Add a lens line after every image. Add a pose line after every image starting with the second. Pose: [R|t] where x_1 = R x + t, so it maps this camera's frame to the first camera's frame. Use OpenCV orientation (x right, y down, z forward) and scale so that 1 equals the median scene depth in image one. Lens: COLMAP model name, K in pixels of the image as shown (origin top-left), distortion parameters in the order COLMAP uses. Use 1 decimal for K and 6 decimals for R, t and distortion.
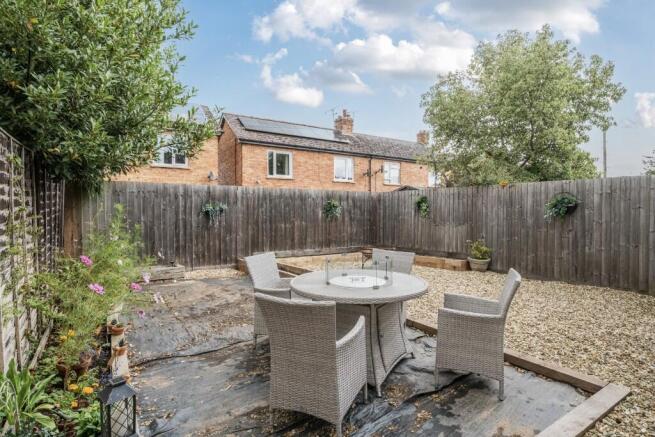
lens RADIAL K [[335.0, 0, 324.1], [0, 335.0, 212.7], [0, 0, 1]] dist [-0.002416, -0.000552]
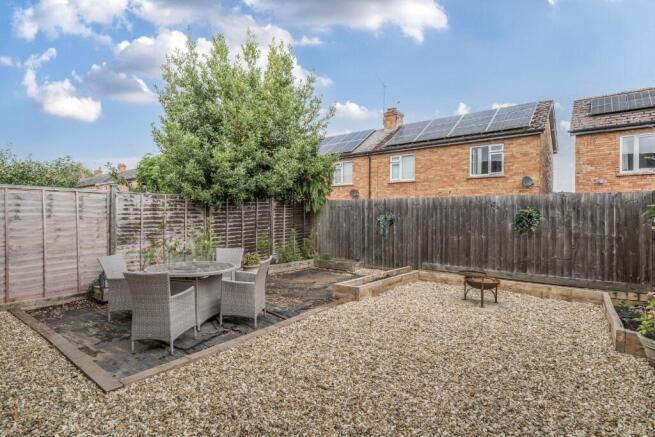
lens RADIAL K [[335.0, 0, 328.7], [0, 335.0, 218.6], [0, 0, 1]] dist [-0.002416, -0.000552]
pose [[0.336978, 0.009241, -0.941467, 0.575855], [-0.013443, 0.999897, 0.005003, -0.013053], [0.941417, 0.010970, 0.337068, 0.347523]]
